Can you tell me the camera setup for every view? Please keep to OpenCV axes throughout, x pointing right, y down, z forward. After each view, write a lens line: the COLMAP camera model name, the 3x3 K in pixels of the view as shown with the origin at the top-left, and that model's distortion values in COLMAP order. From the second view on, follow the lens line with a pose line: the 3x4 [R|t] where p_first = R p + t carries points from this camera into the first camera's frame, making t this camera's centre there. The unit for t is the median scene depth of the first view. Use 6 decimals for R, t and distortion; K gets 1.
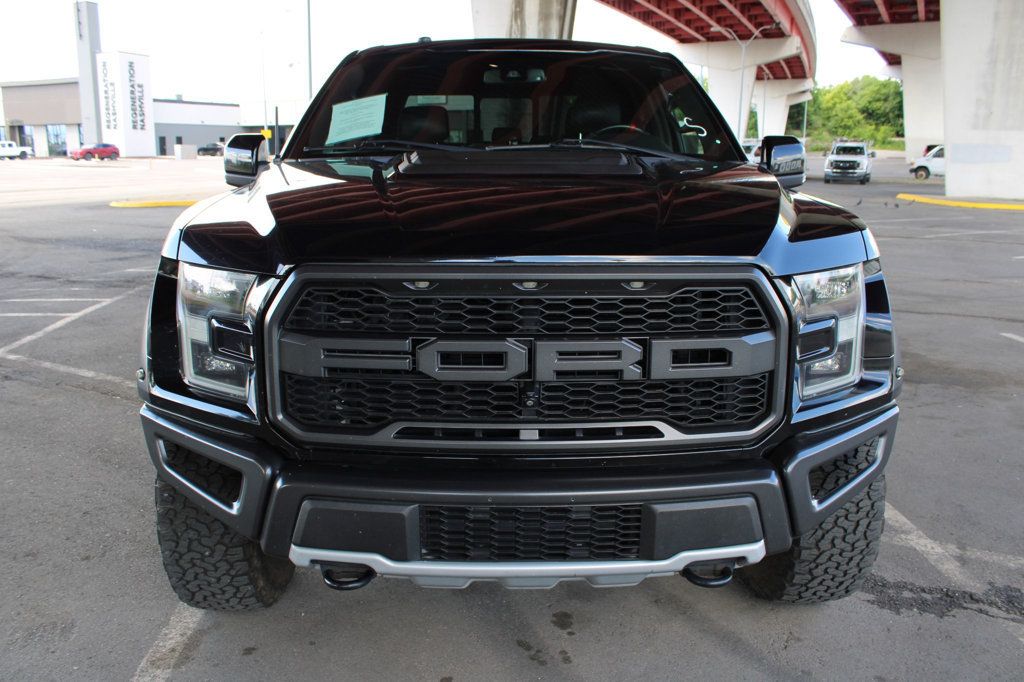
lens RADIAL K [[852.9, 0, 512.3], [0, 852.9, 328.8], [0, 0, 1]] dist [-0.168986, 0.151089]
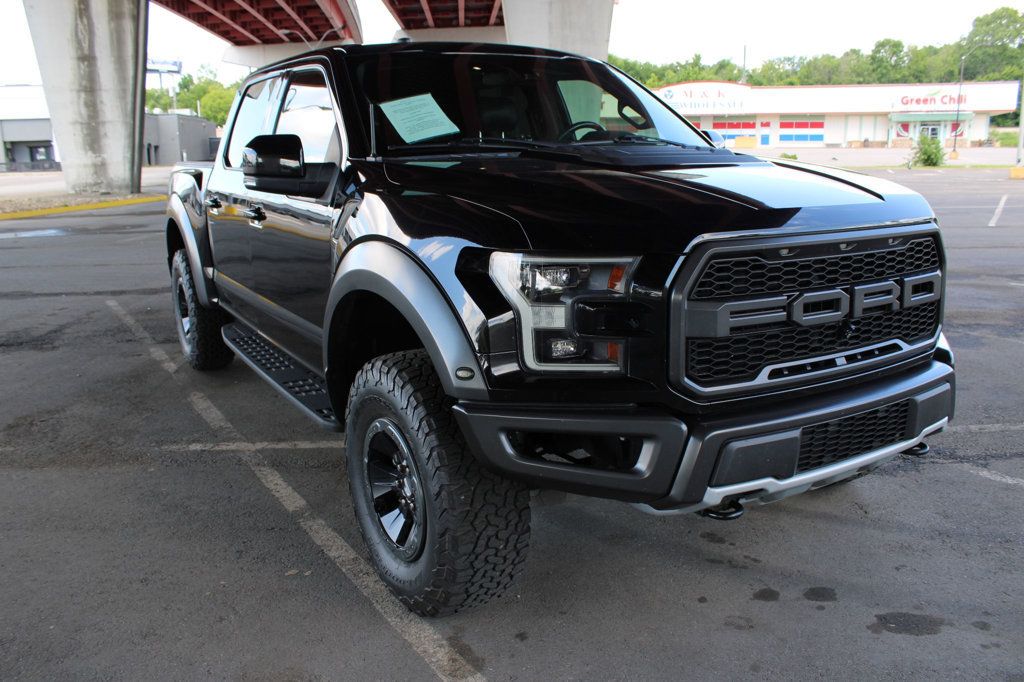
lens RADIAL K [[852.9, 0, 512.3], [0, 852.9, 328.8], [0, 0, 1]] dist [-0.168986, 0.151089]
pose [[0.871302, -0.120612, 0.475694, -0.786252], [0.121864, 0.992142, 0.028344, -0.017236], [-0.475375, 0.033274, 0.879154, 0.086586]]
